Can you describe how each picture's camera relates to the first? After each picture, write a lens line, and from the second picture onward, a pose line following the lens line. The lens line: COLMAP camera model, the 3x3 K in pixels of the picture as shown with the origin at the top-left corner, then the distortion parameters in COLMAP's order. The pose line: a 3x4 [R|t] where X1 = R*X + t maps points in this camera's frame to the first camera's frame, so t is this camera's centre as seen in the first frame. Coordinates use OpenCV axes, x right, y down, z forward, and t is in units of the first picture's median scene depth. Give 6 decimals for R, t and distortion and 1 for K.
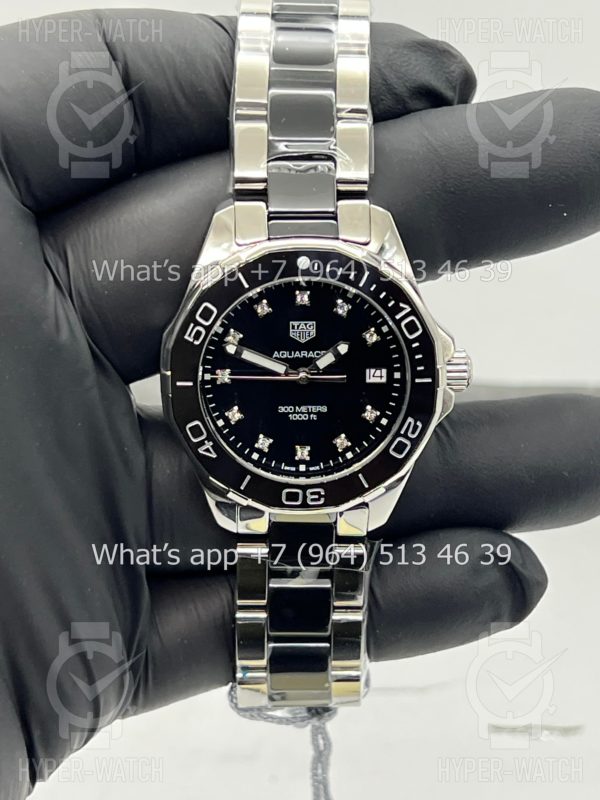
lens RADIAL K [[1840.4, 0, 302.7], [0, 1840.4, 403.7], [0, 0, 1]] dist [0.139418, 0.000000]
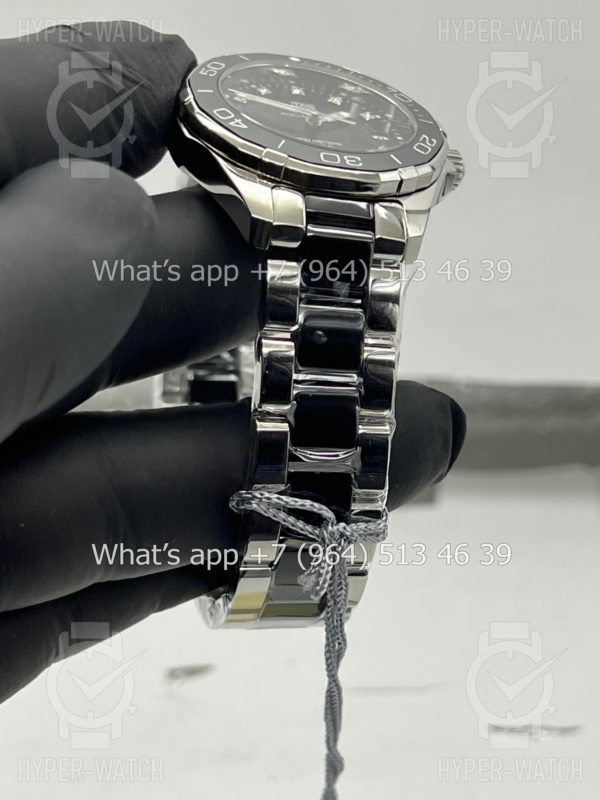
lens RADIAL K [[1840.4, 0, 299.8], [0, 1840.4, 399.7], [0, 0, 1]] dist [0.139418, 0.000000]
pose [[0.963524, 0.050611, 0.262793, -0.269321], [0.227131, 0.364685, -0.903004, 0.968684], [-0.141539, 0.929754, 0.339888, 0.795579]]
